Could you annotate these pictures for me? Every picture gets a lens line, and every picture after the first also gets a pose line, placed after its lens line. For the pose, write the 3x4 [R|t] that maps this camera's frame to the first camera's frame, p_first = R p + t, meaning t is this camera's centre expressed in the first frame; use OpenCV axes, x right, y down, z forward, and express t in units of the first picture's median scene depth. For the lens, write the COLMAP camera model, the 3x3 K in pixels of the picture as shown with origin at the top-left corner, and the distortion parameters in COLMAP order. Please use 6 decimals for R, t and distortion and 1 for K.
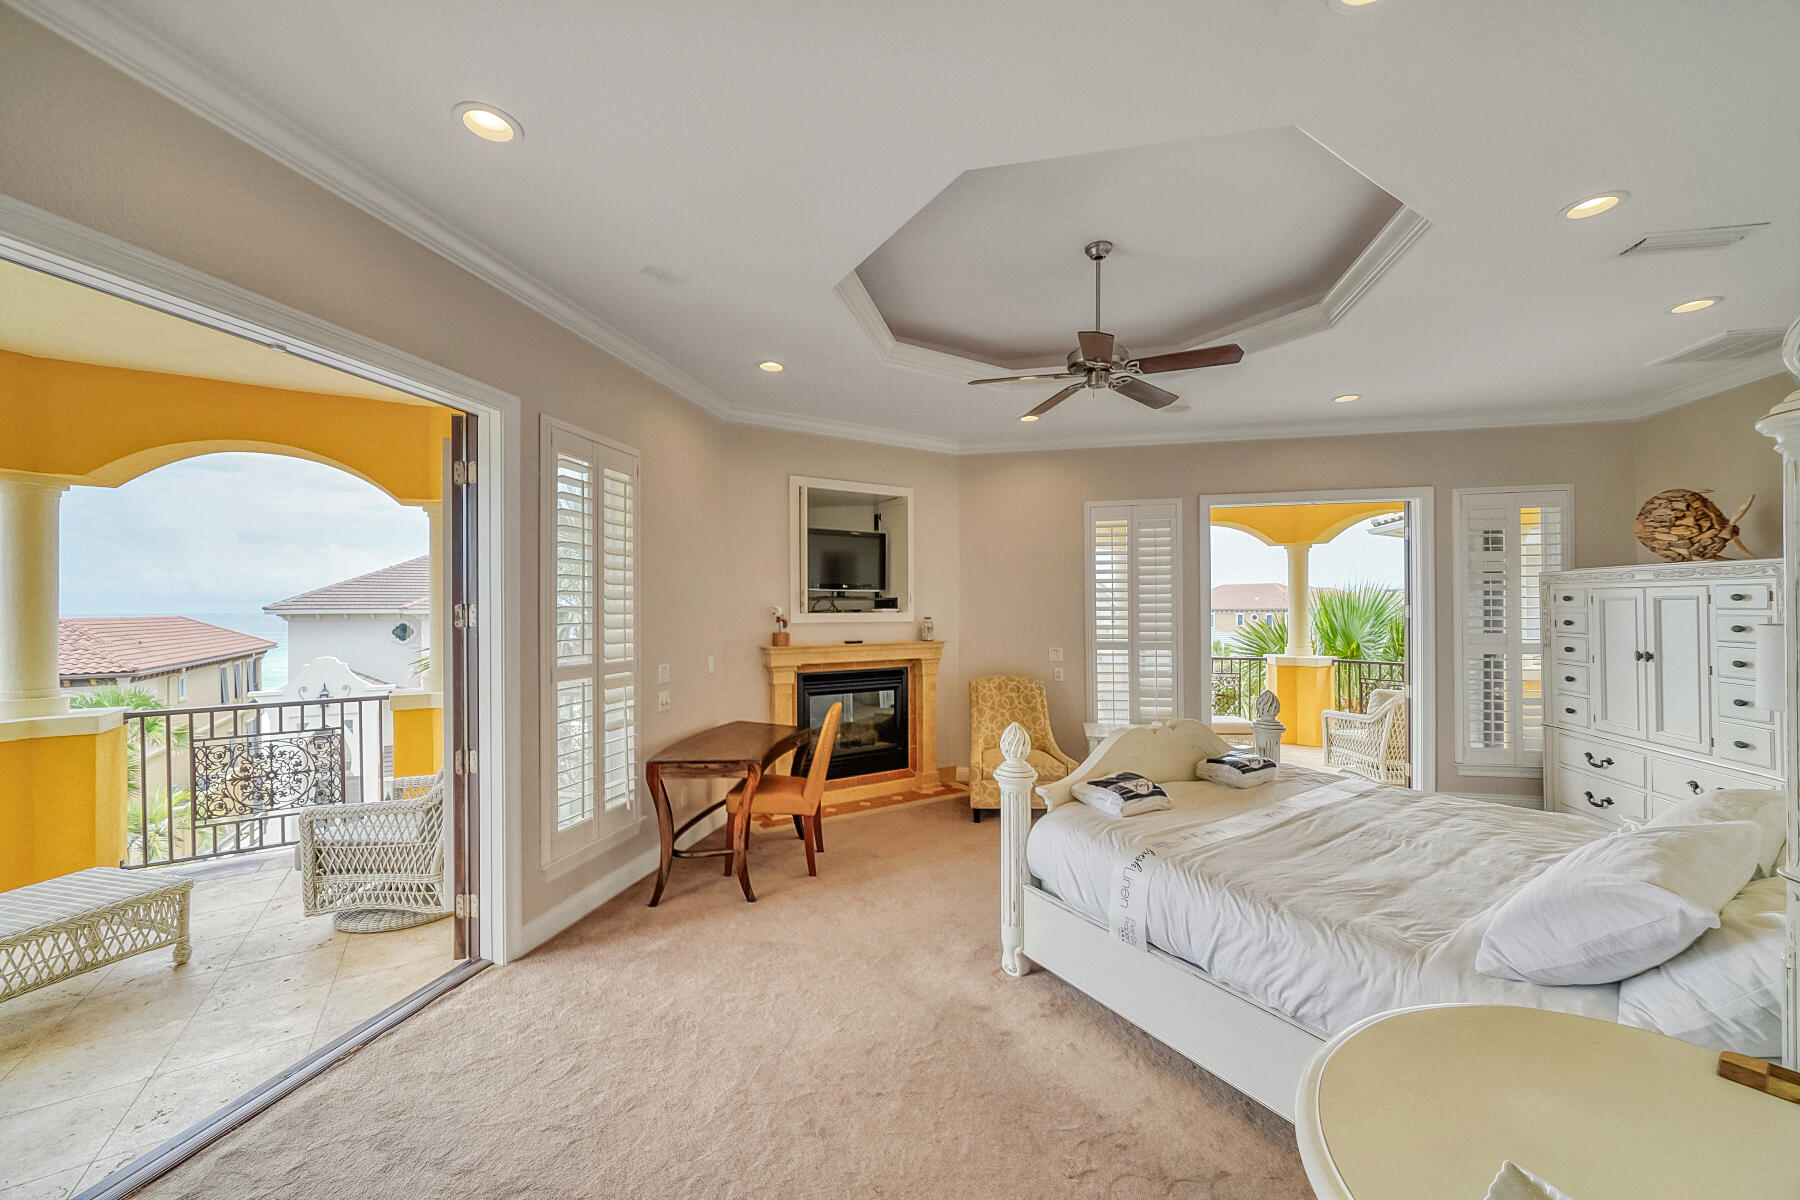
lens RADIAL K [[695.6, 0, 900.0], [0, 695.6, 600.0], [0, 0, 1]] dist [-0.000757, -0.000133]
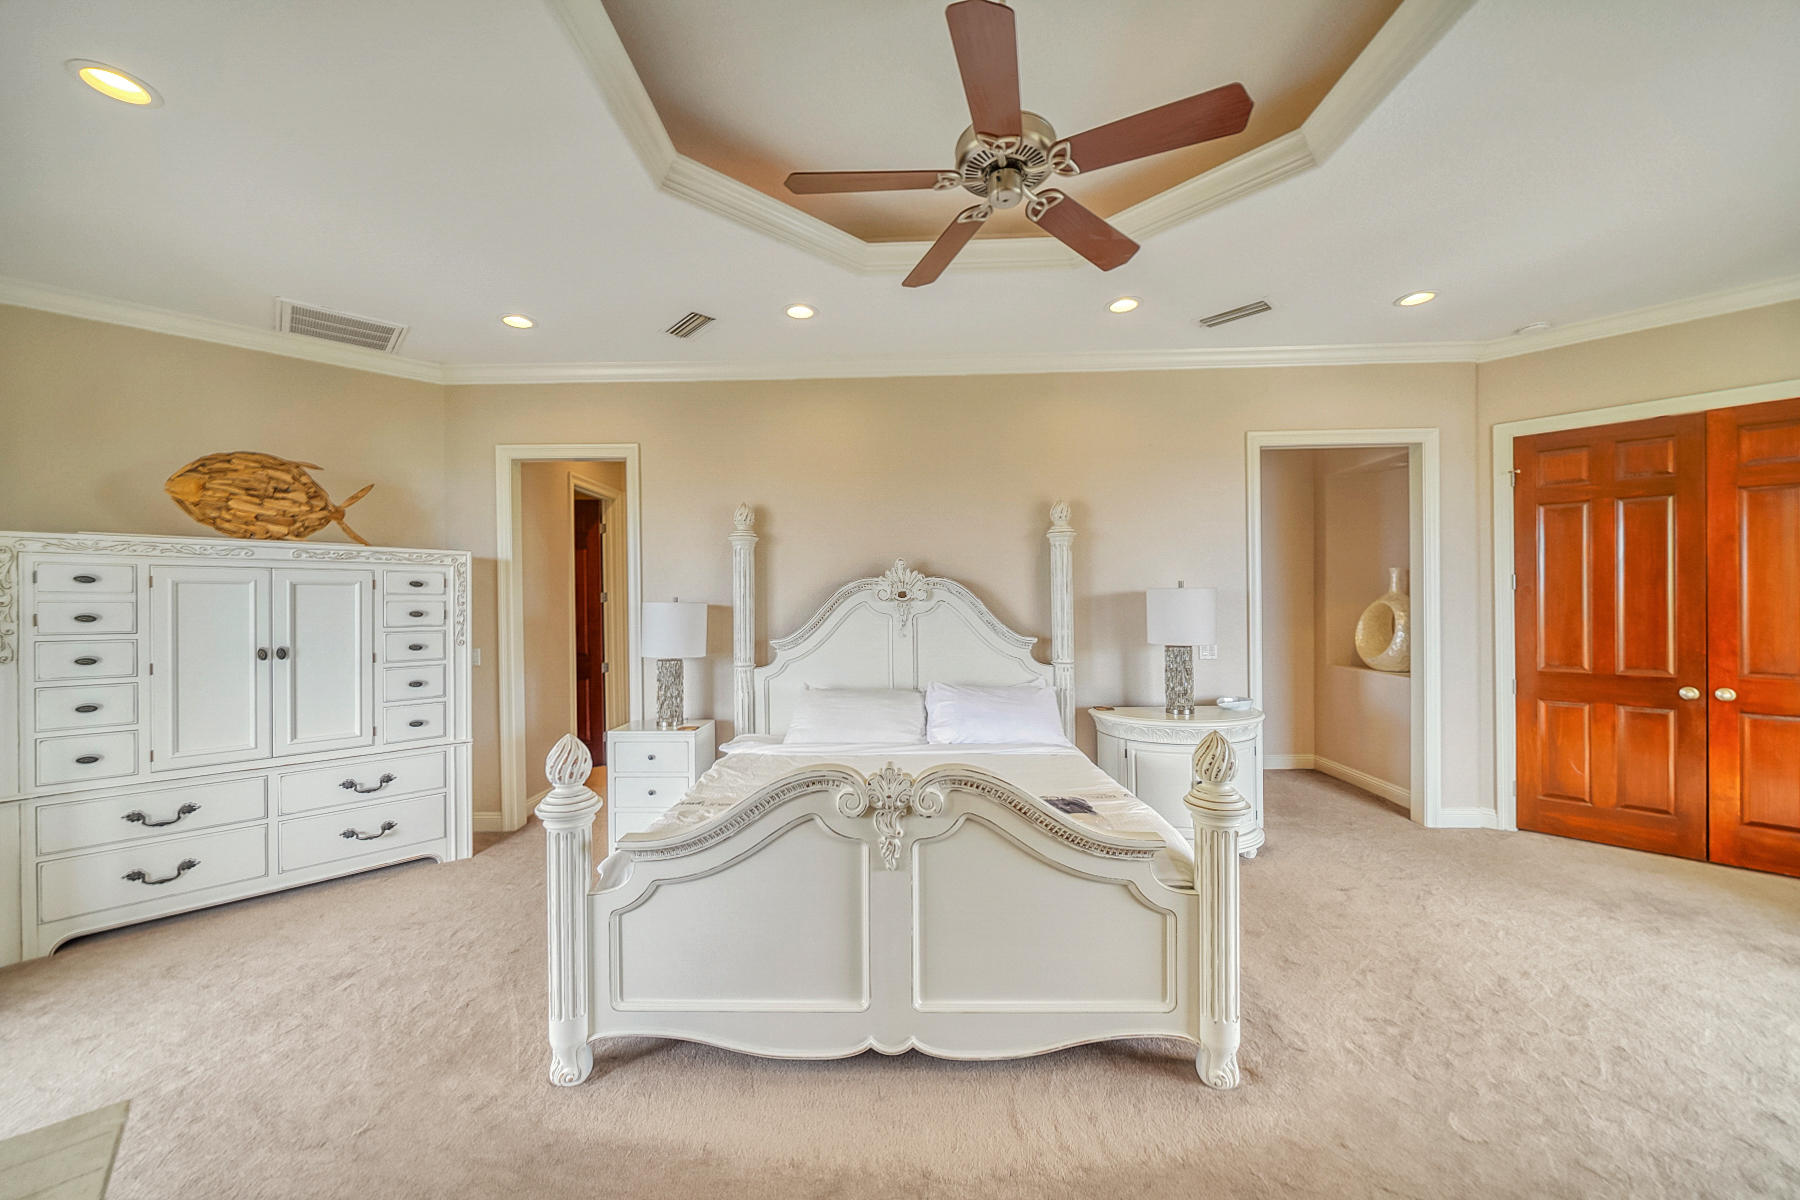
lens RADIAL K [[650.0, 0, 897.9], [0, 650.0, 600.3], [0, 0, 1]] dist [0.000171, 0.000092]
pose [[-0.827617, 0.012035, 0.561164, 0.041542], [0.007313, 0.999916, -0.010659, 0.032480], [-0.561246, -0.004718, -0.827636, 1.237872]]
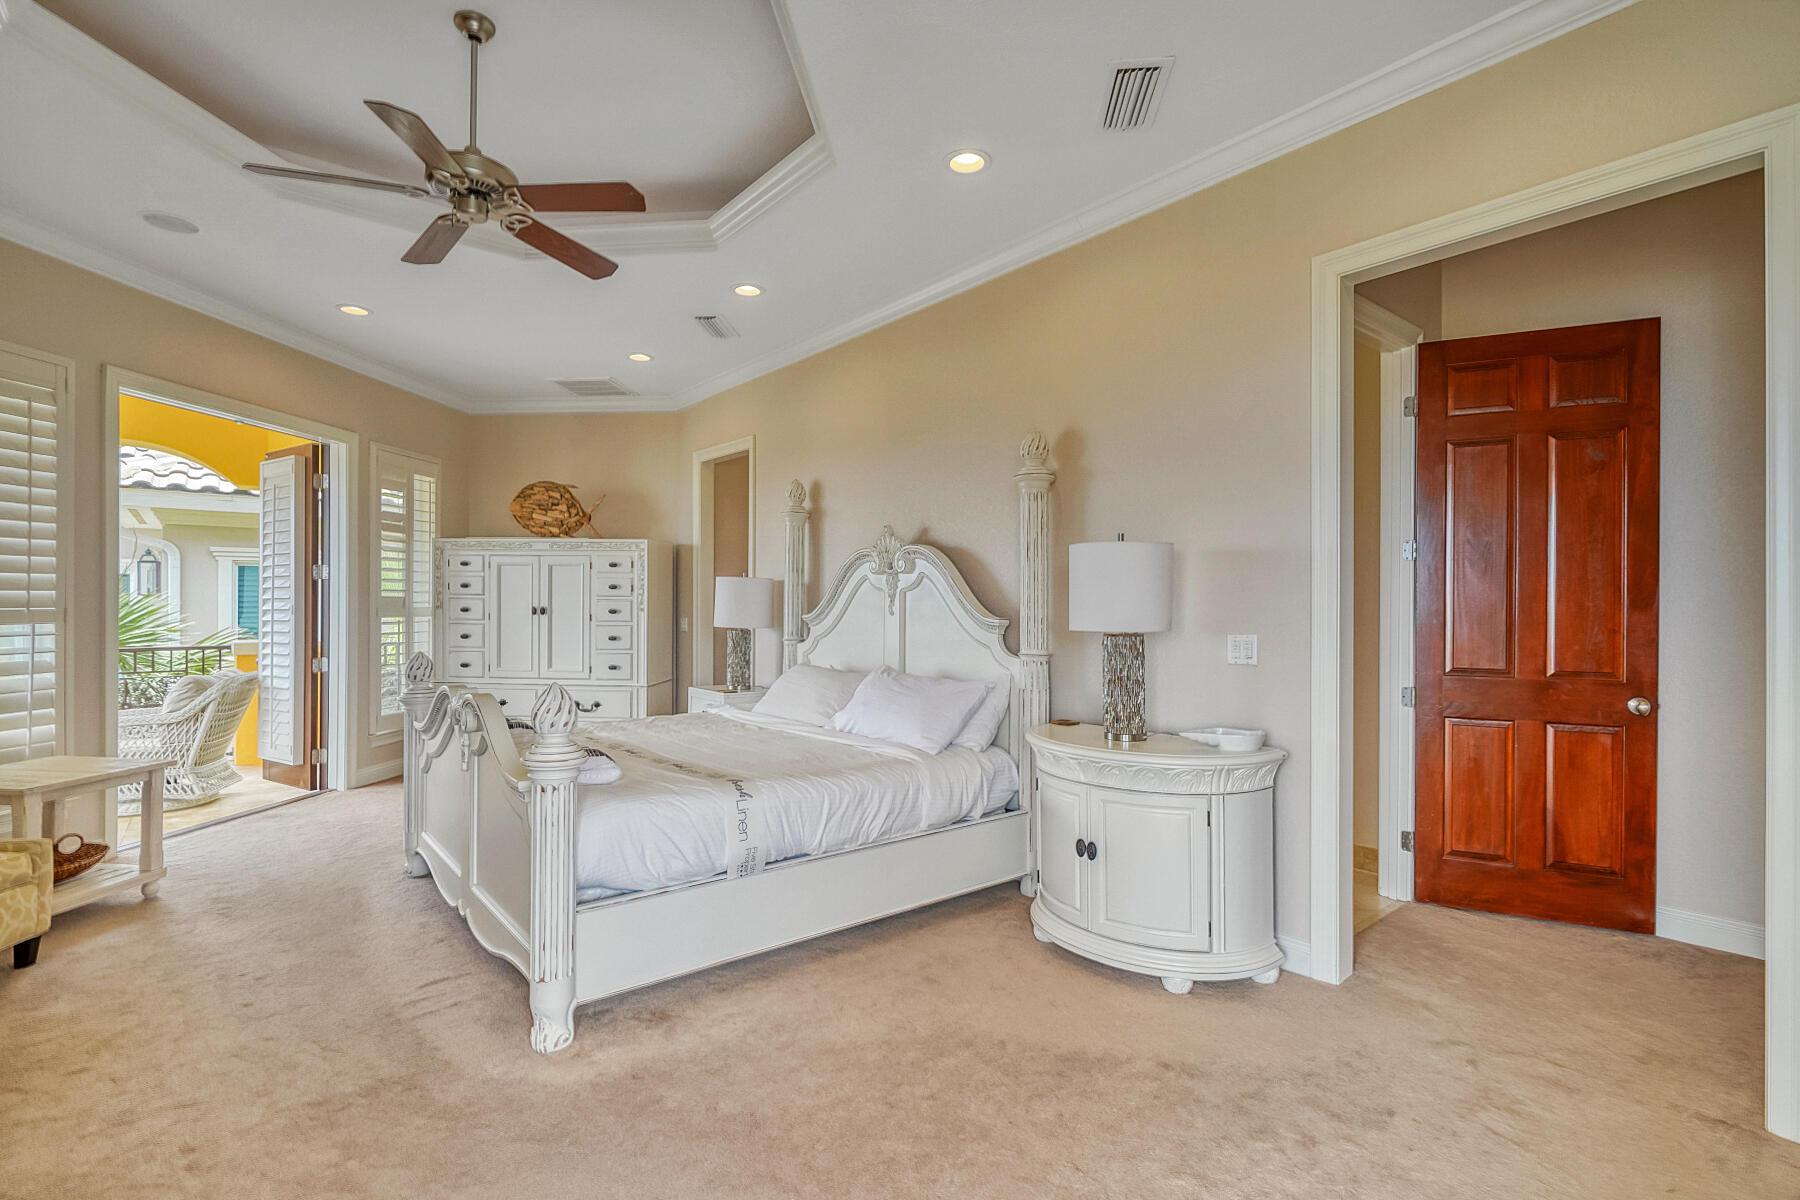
lens RADIAL K [[825.2, 0, 900.0], [0, 825.2, 600.0], [0, 0, 1]] dist [-0.000054, 0.000045]
pose [[-0.122078, 0.008628, 0.992483, -0.491444], [-0.013229, 0.999859, -0.010320, 0.069126], [-0.992432, -0.014389, -0.121947, 0.544615]]
